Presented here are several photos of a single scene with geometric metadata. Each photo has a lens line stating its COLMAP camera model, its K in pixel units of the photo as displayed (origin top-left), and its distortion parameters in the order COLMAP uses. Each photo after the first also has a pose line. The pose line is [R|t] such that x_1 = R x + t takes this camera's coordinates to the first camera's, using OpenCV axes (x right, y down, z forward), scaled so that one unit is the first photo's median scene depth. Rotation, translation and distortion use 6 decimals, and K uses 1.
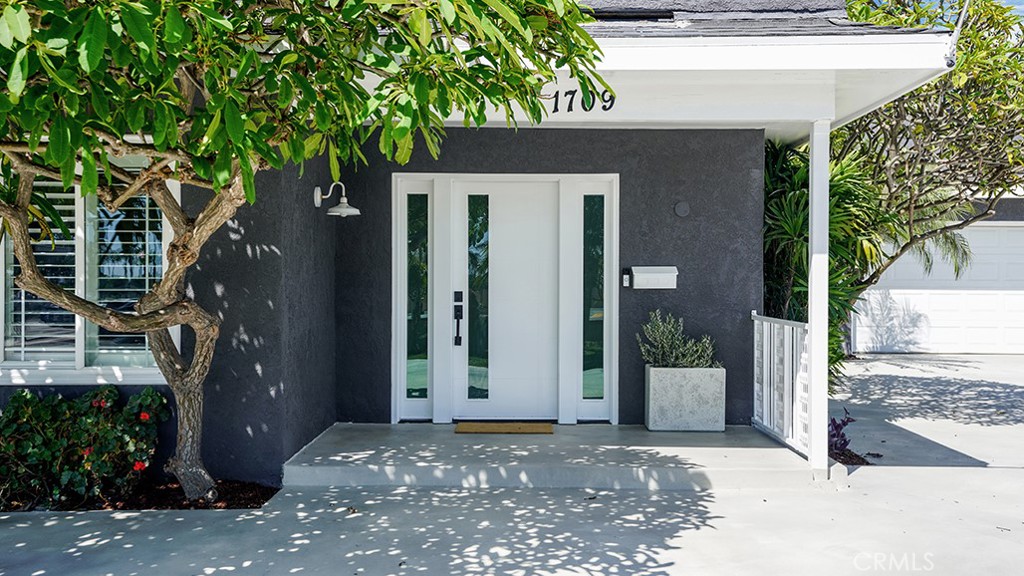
lens RADIAL K [[1003.2, 0, 509.2], [0, 1003.2, 288.0], [0, 0, 1]] dist [0.121955, 0.000000]
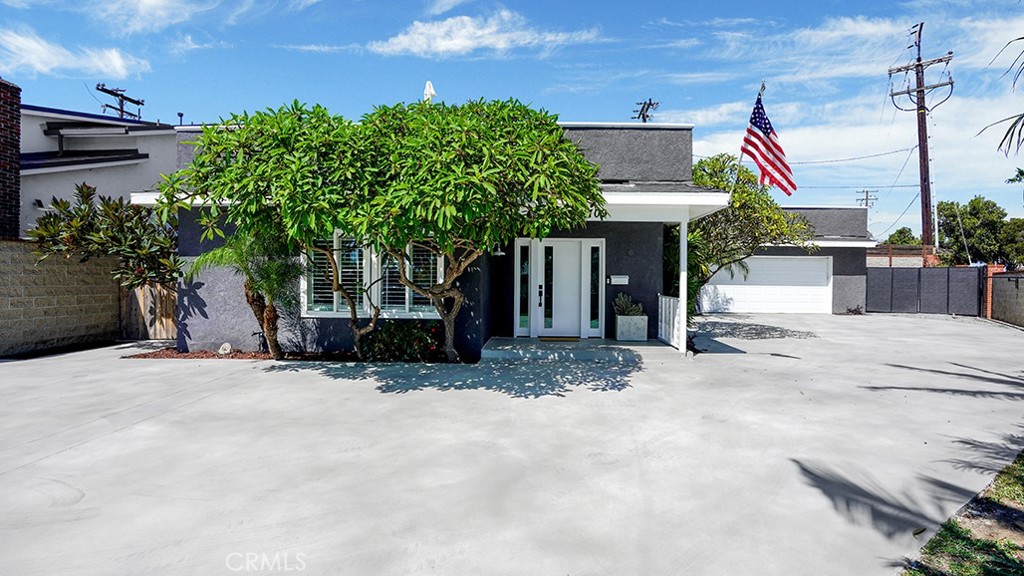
lens RADIAL K [[496.5, 0, 519.2], [0, 496.5, 281.7], [0, 0, 1]] dist [-0.034825, 0.009394]
pose [[0.999388, 0.005159, -0.034599, -0.063354], [-0.005248, 0.999983, -0.002476, -0.001320], [0.034585, 0.002656, 0.999398, -0.246841]]
